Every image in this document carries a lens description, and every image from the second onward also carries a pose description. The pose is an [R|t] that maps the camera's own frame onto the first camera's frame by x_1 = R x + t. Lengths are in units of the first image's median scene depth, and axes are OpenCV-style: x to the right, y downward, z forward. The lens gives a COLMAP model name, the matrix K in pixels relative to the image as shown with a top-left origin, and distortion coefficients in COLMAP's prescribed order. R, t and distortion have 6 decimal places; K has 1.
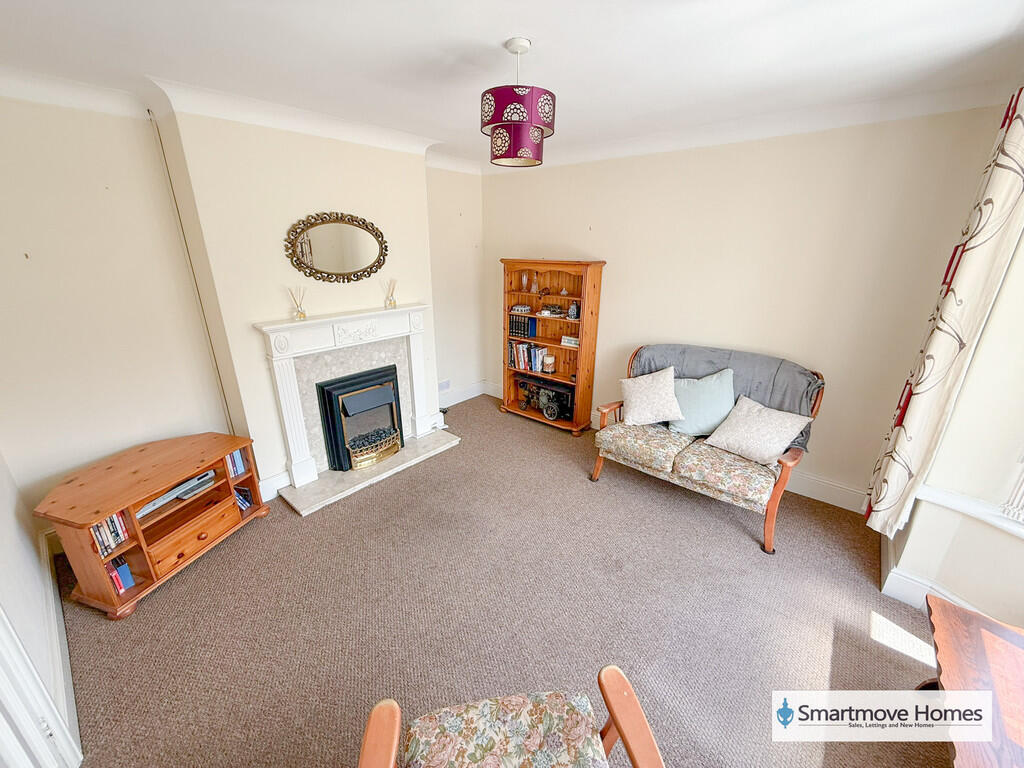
lens RADIAL K [[410.1, 0, 512.2], [0, 410.1, 386.7], [0, 0, 1]] dist [0.002095, 0.001069]
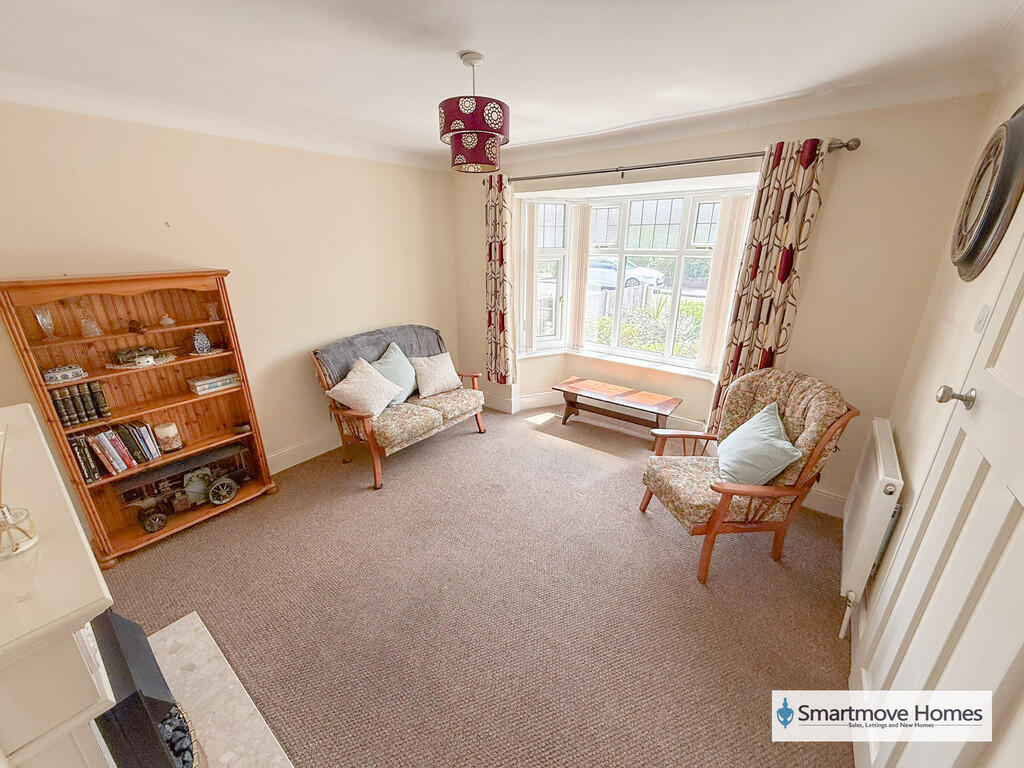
lens RADIAL K [[410.1, 0, 512.5], [0, 410.1, 383.1], [0, 0, 1]] dist [0.002095, 0.001069]
pose [[-0.047246, -0.337831, 0.940020, -0.530129], [0.335708, 0.880961, 0.333478, -0.170855], [-0.940780, 0.331328, 0.071791, 0.453355]]
